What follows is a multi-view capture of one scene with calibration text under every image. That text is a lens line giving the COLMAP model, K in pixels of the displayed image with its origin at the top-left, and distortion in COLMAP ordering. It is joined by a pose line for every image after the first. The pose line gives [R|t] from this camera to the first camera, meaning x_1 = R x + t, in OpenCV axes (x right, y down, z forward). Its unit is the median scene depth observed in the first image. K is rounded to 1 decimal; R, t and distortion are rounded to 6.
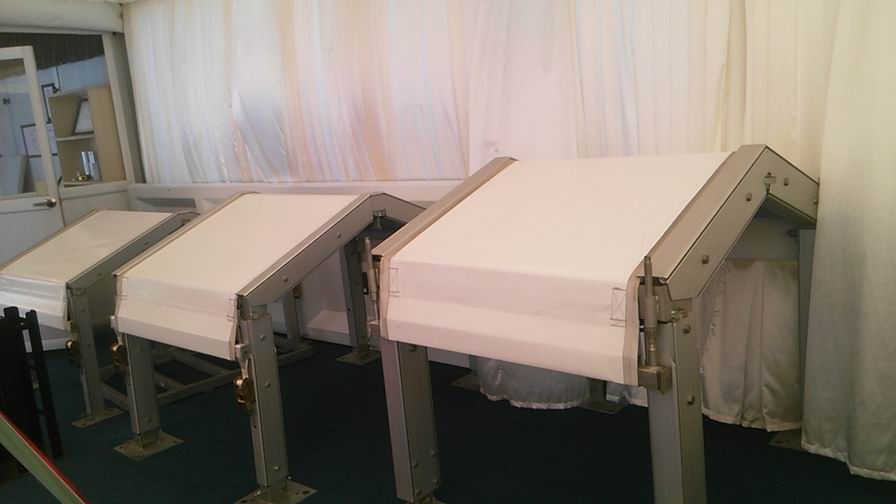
lens RADIAL K [[739.3, 0, 446.3], [0, 739.3, 250.5], [0, 0, 1]] dist [0.097062, -0.123847]
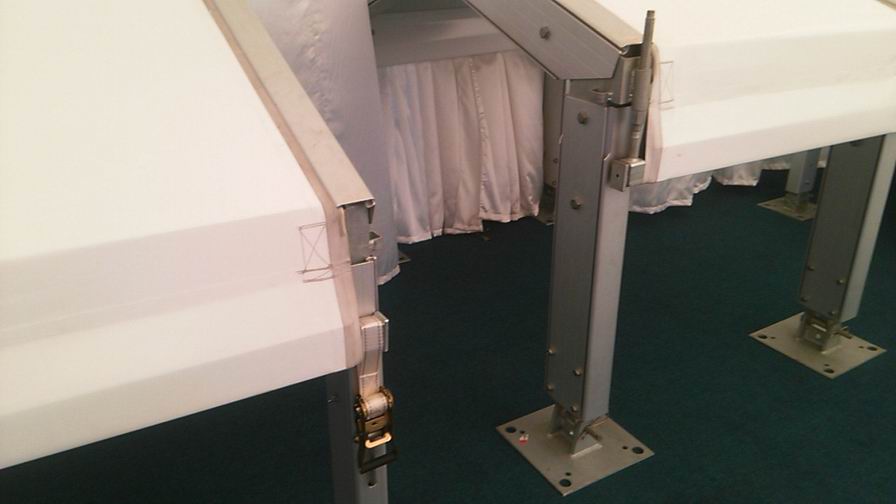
lens RADIAL K [[739.3, 0, 447.0], [0, 739.3, 251.7], [0, 0, 1]] dist [0.097062, -0.123847]
pose [[0.354010, -0.305959, 0.883780, -0.612501], [0.136328, 0.951763, 0.274886, -0.017680], [-0.925252, 0.023171, 0.378644, 0.797205]]
